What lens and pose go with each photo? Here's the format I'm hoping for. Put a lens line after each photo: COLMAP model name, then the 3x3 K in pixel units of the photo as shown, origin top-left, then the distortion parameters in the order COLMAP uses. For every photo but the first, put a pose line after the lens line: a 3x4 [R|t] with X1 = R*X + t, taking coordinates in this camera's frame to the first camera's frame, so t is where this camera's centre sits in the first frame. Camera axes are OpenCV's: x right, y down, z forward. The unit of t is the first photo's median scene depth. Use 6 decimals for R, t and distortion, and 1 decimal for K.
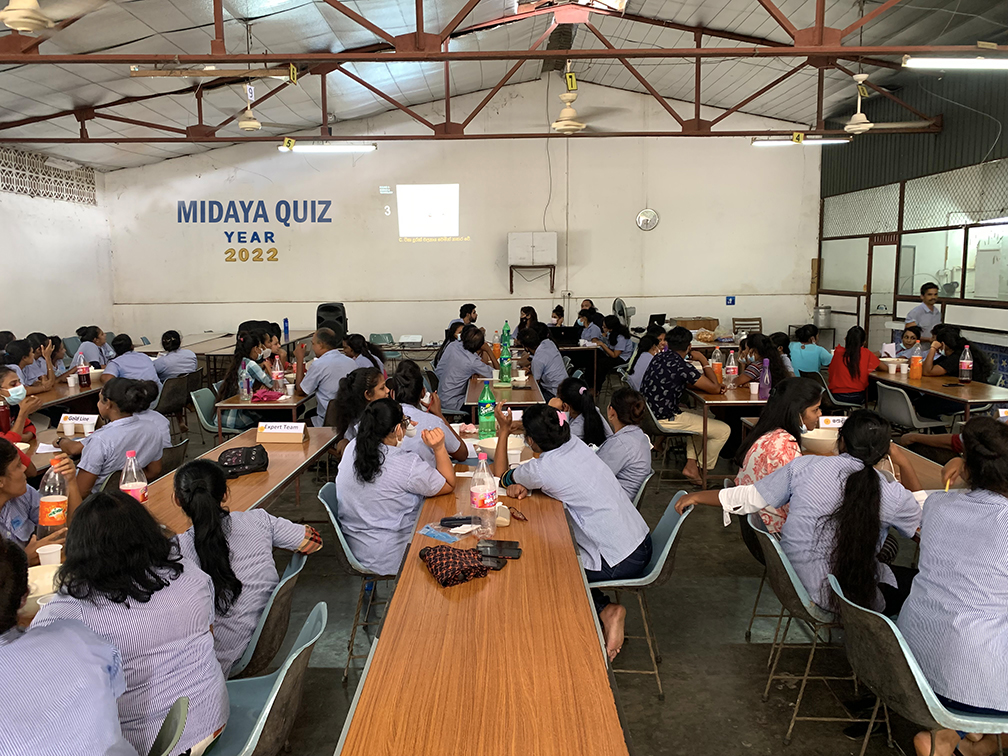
lens RADIAL K [[770.9, 0, 476.0], [0, 770.9, 378.6], [0, 0, 1]] dist [0.009471, 0.003743]
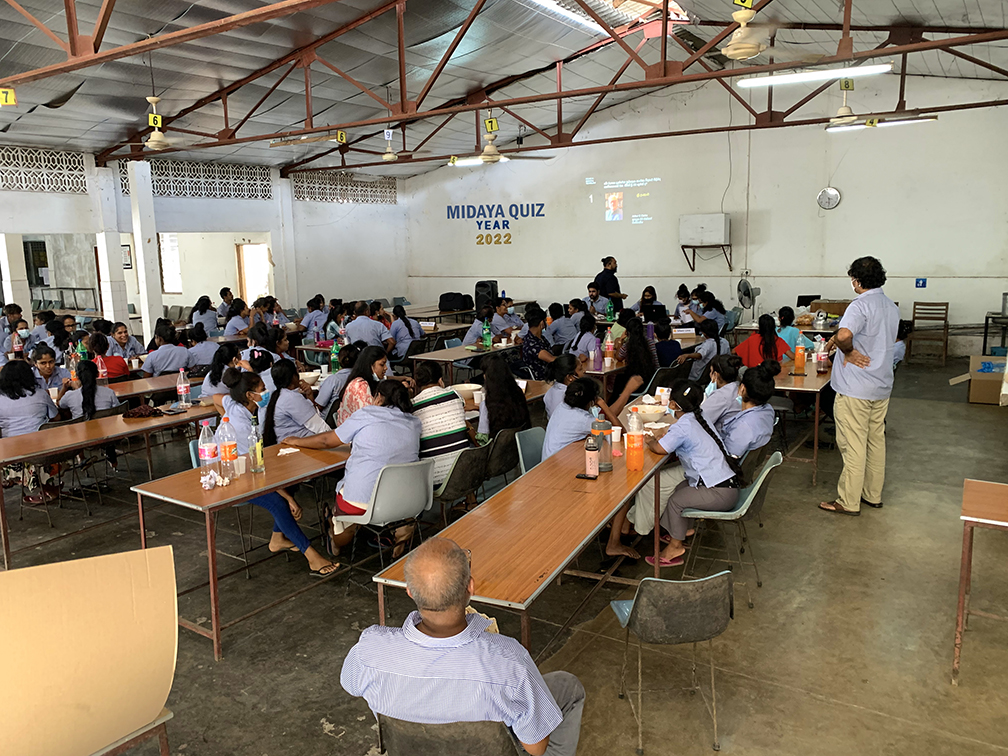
lens RADIAL K [[770.9, 0, 476.0], [0, 770.9, 378.6], [0, 0, 1]] dist [0.009471, 0.003743]
pose [[0.833849, 0.087026, -0.545089, 0.411971], [-0.062662, 0.996034, 0.063163, -0.012219], [0.548424, -0.018512, 0.835995, -0.072786]]
